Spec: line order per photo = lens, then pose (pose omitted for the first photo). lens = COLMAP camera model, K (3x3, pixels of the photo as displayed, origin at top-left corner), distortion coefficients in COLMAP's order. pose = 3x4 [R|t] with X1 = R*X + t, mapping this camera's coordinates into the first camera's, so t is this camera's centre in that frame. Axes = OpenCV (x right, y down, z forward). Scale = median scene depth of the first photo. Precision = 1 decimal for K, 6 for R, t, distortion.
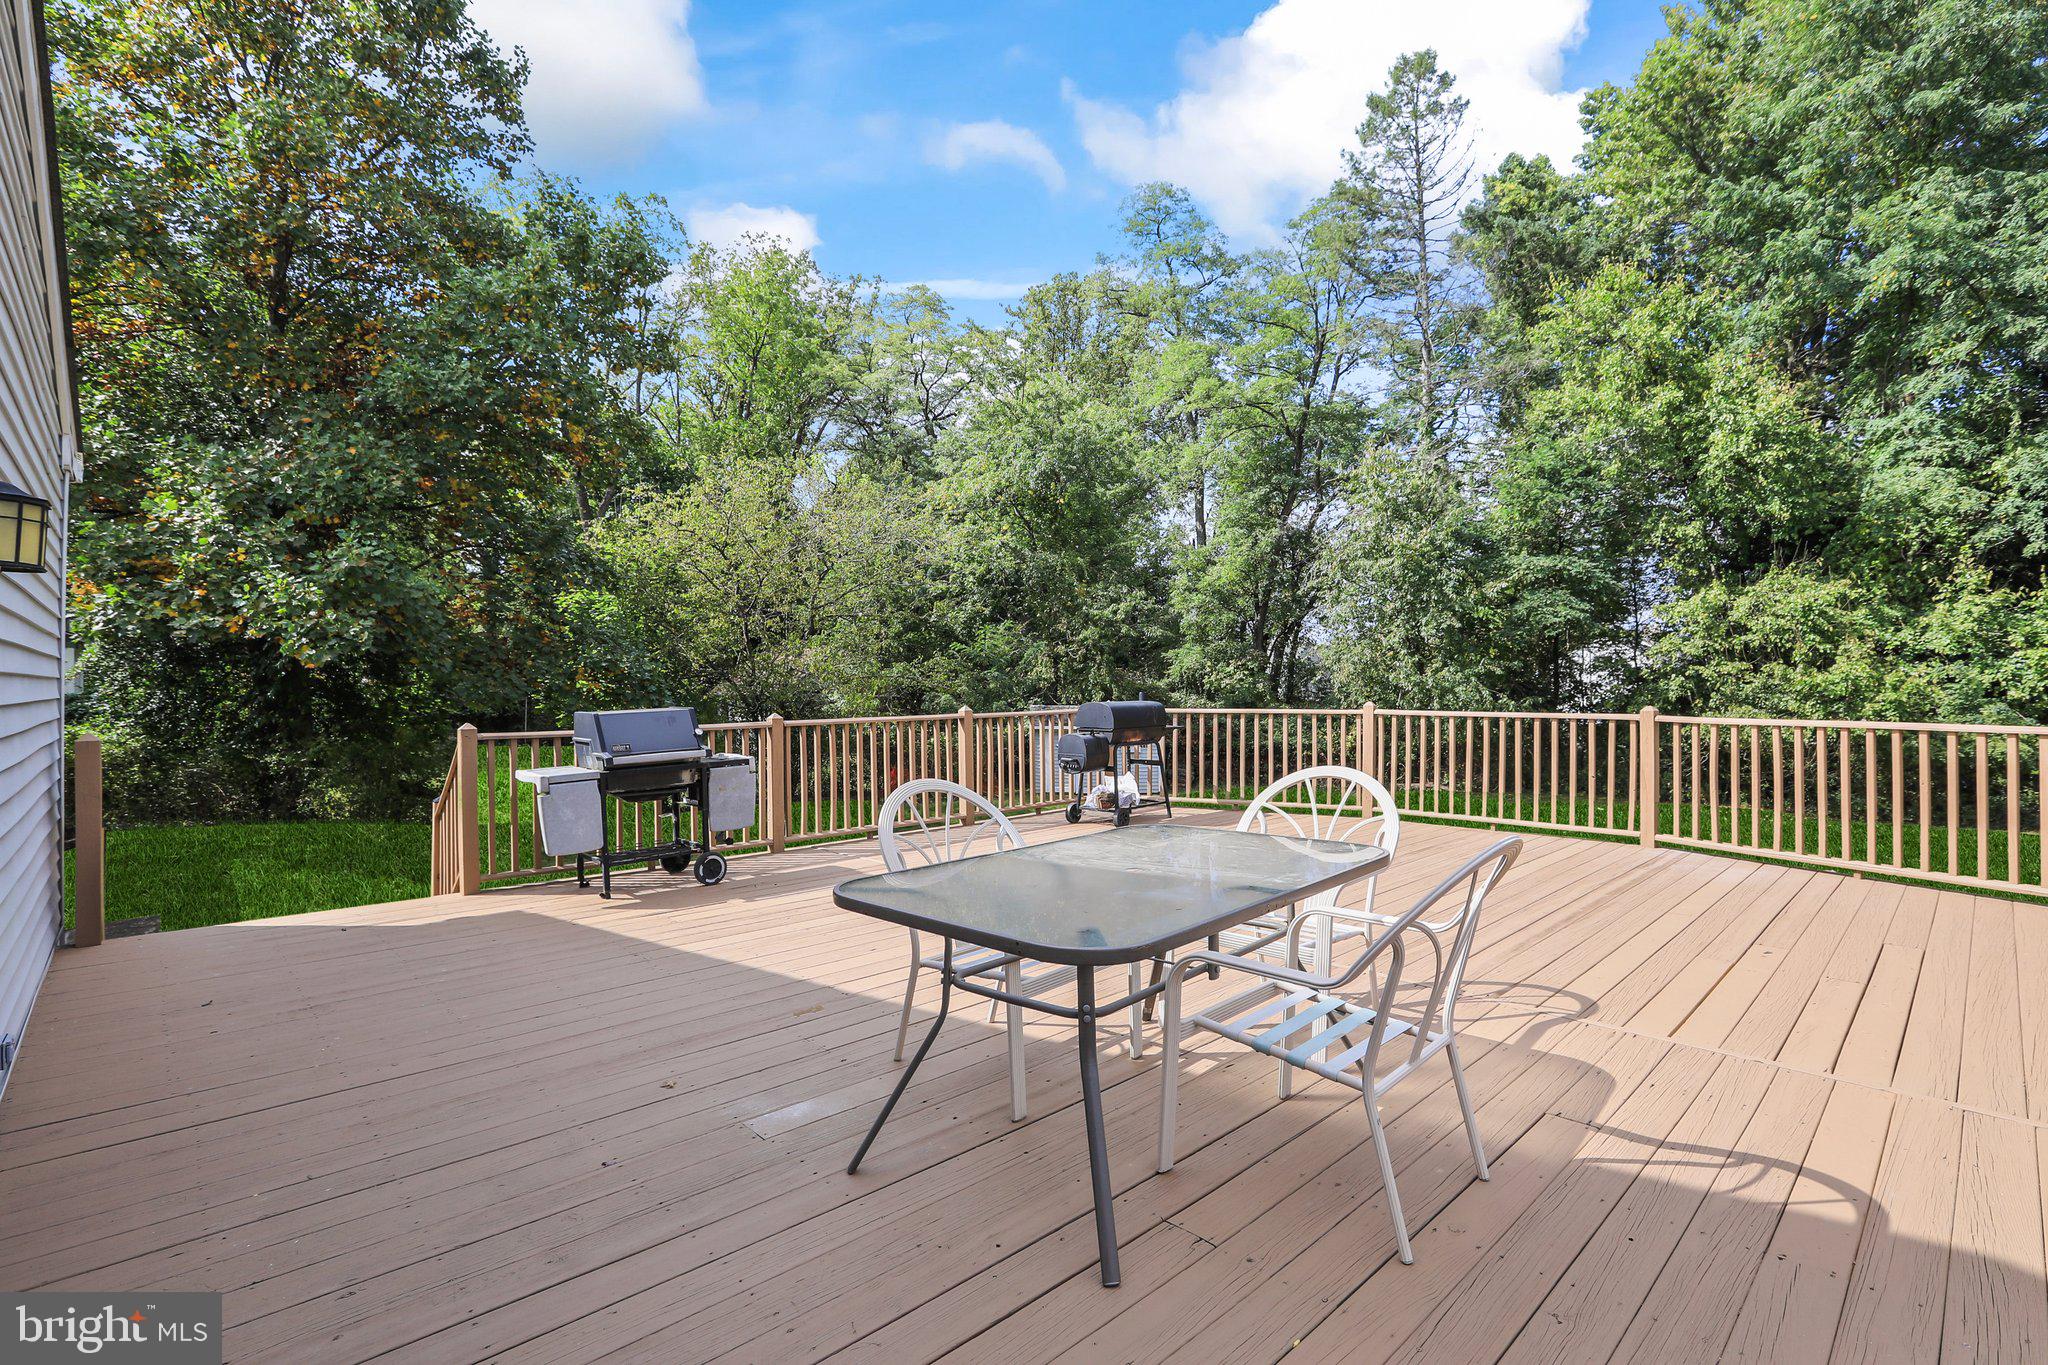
lens RADIAL K [[929.4, 0, 1015.3], [0, 929.4, 677.3], [0, 0, 1]] dist [-0.046059, 0.024037]
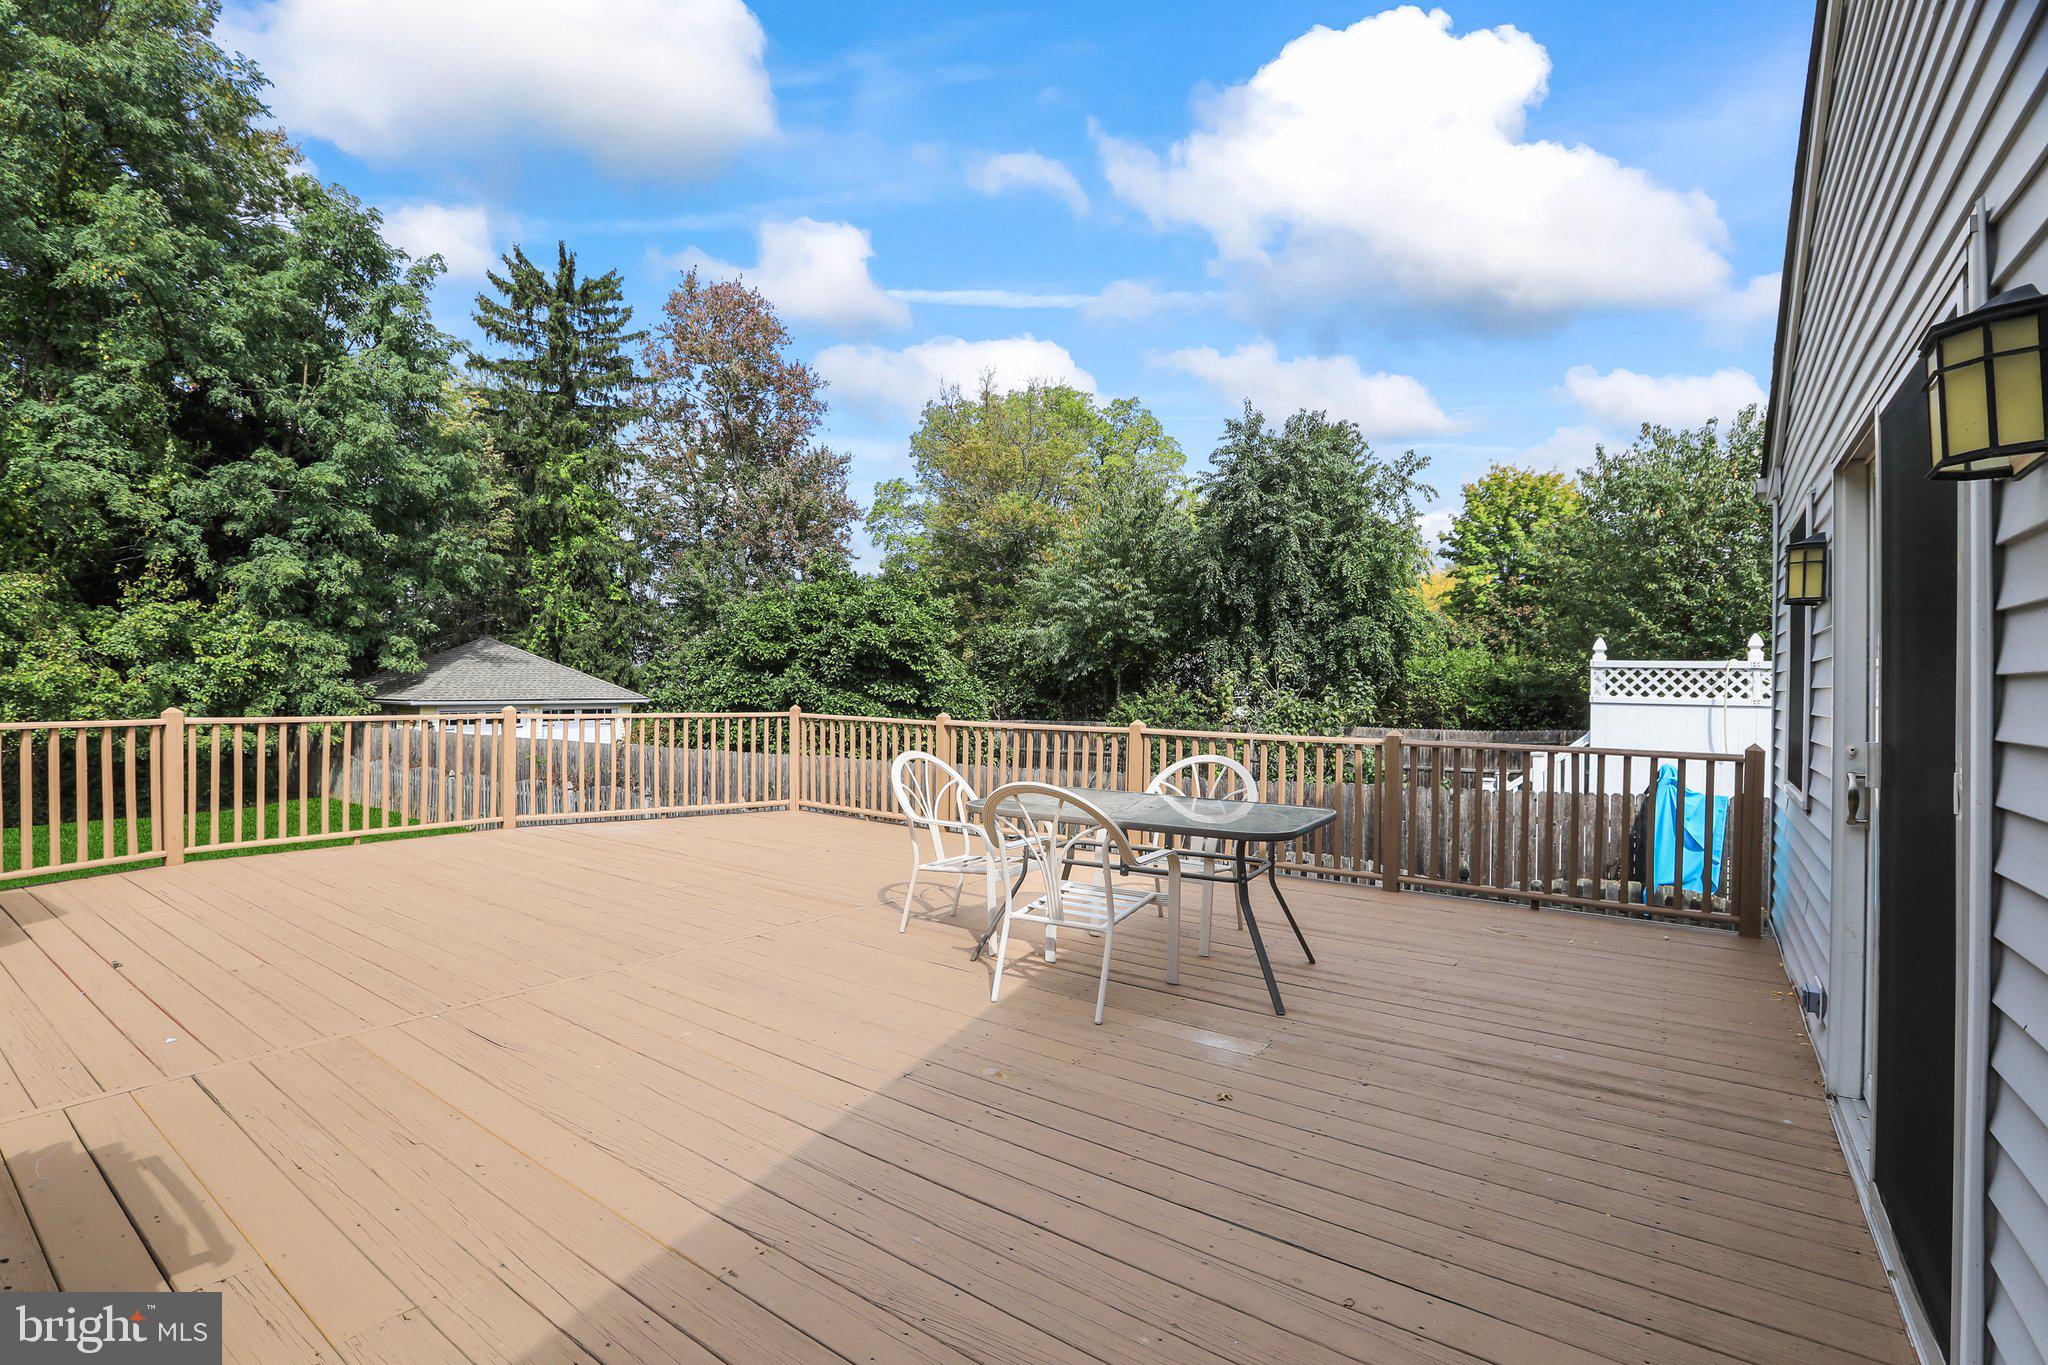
lens RADIAL K [[933.7, 0, 1012.8], [0, 933.7, 673.3], [0, 0, 1]] dist [-0.053294, 0.024700]
pose [[-0.183645, 0.019413, 0.982801, -0.480967], [-0.015585, 0.999622, -0.022658, 0.006848], [-0.982869, -0.019478, -0.183273, 0.517474]]
